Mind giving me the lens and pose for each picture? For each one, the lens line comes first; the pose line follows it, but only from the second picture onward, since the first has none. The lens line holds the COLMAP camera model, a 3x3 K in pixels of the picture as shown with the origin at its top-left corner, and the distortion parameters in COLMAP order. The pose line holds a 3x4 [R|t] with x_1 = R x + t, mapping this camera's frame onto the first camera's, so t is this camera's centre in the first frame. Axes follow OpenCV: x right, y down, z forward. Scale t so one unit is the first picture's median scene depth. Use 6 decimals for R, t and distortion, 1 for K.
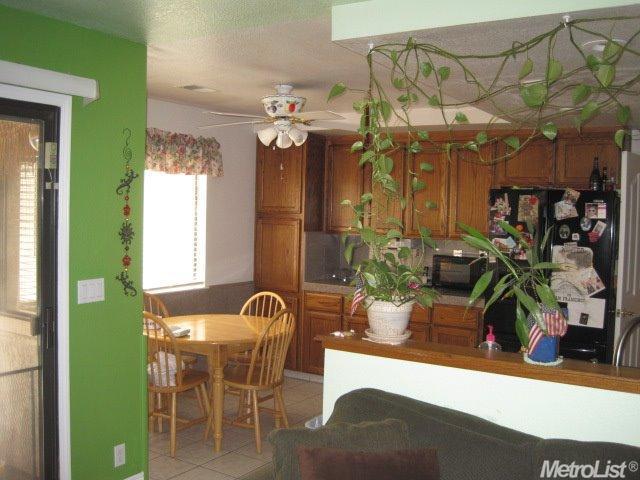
lens RADIAL K [[673.6, 0, 320.0], [0, 673.6, 240.0], [0, 0, 1]] dist [-0.179556, 0.172193]
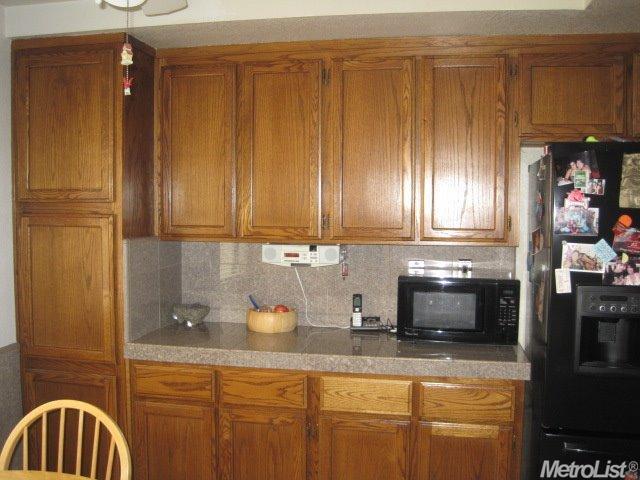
lens RADIAL K [[673.6, 0, 320.0], [0, 673.6, 240.0], [0, 0, 1]] dist [-0.179556, 0.172193]
pose [[0.929273, -0.044088, 0.366754, -0.077500], [0.035920, 0.998932, 0.029069, -0.024004], [-0.367644, -0.013840, 0.929864, 0.580709]]
